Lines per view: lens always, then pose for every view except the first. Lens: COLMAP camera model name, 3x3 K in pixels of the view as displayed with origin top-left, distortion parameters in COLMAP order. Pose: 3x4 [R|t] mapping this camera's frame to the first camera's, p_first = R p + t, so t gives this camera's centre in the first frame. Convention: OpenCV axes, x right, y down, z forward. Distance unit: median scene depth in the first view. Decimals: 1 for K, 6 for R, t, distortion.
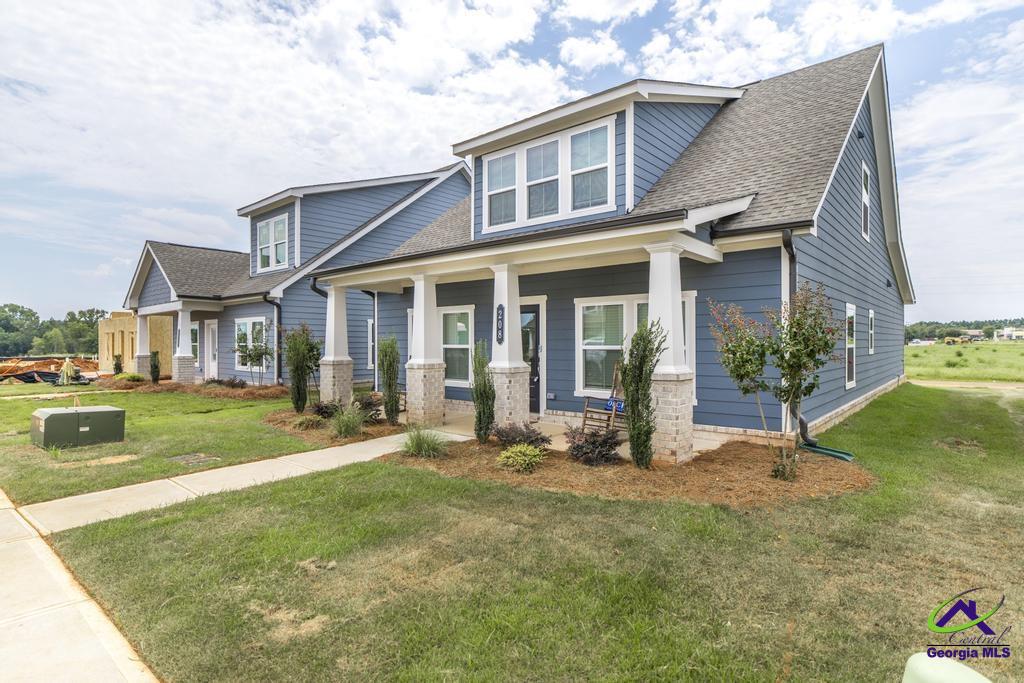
lens RADIAL K [[536.9, 0, 512.2], [0, 536.9, 341.8], [0, 0, 1]] dist [0.003063, -0.000453]
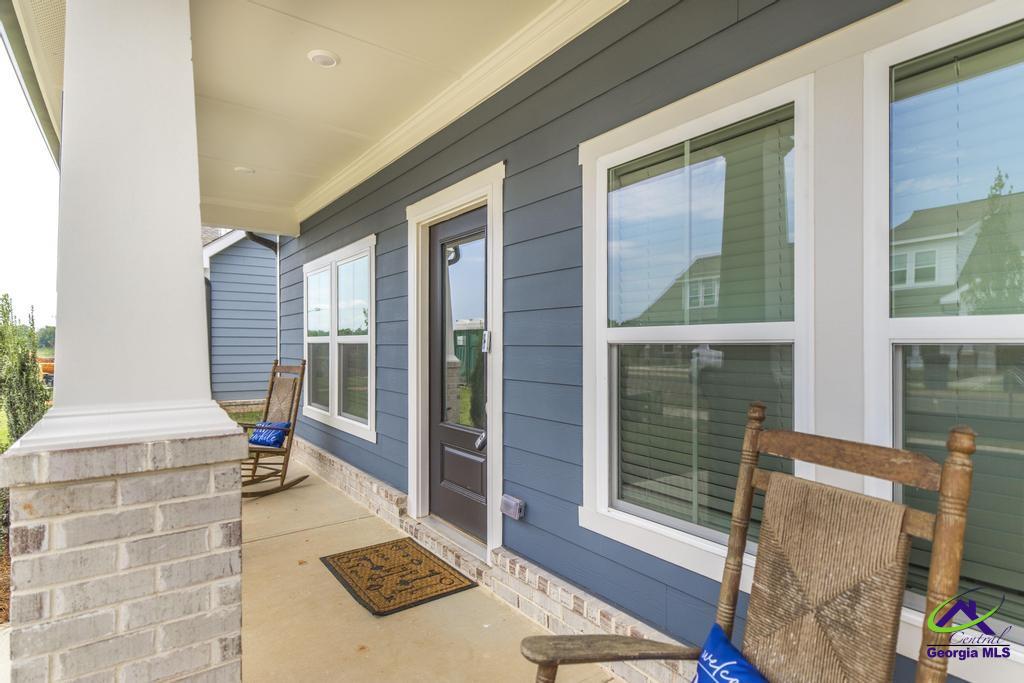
lens RADIAL K [[536.9, 0, 511.3], [0, 536.9, 340.1], [0, 0, 1]] dist [0.003063, -0.000453]
pose [[0.972756, -0.001846, -0.231825, 0.123524], [0.000821, 0.999989, -0.004520, 0.012040], [0.231831, 0.004206, 0.972747, 0.640623]]
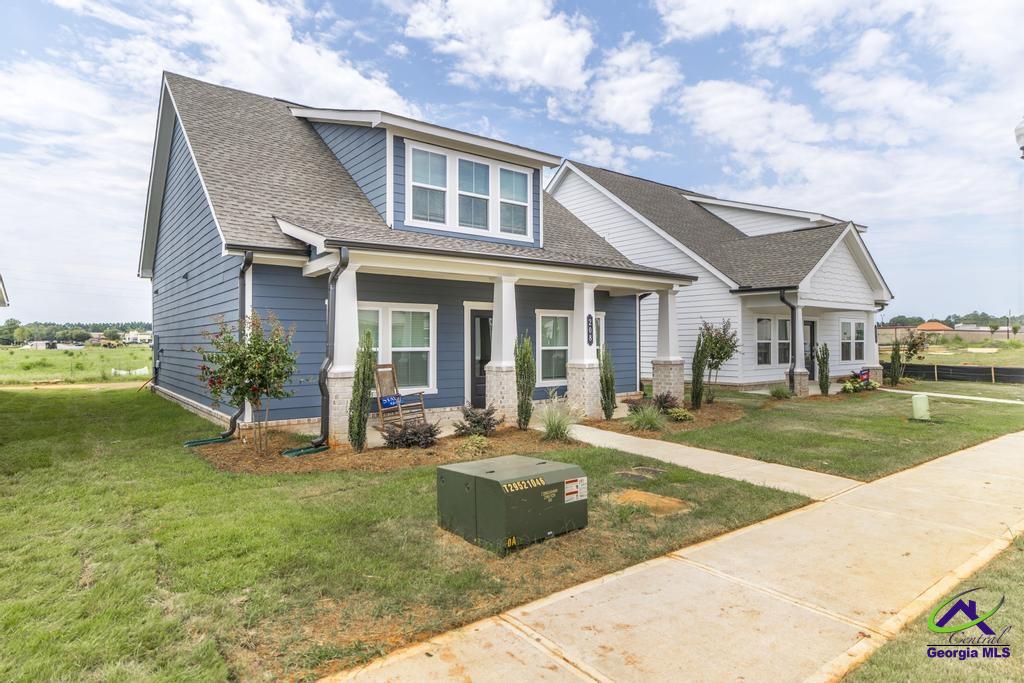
lens RADIAL K [[584.7, 0, 509.0], [0, 584.7, 339.2], [0, 0, 1]] dist [0.025487, 0.000032]
pose [[0.210230, 0.007047, 0.977627, -1.057065], [0.002067, 0.999969, -0.007653, -0.000192], [-0.977650, 0.003630, 0.210208, 0.667784]]
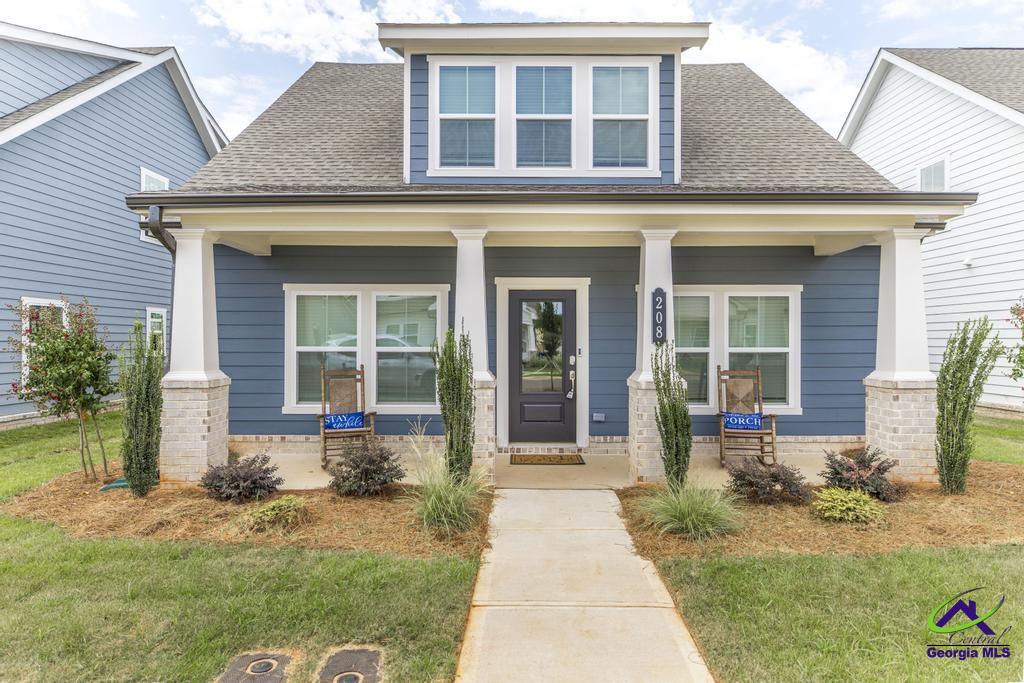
lens RADIAL K [[624.1, 0, 508.6], [0, 624.1, 341.2], [0, 0, 1]] dist [0.008377, -0.001416]
pose [[0.758249, 0.004093, 0.651953, -0.508289], [-0.002684, 0.999991, -0.003156, 0.001041], [-0.651960, 0.000643, 0.758253, 0.390897]]
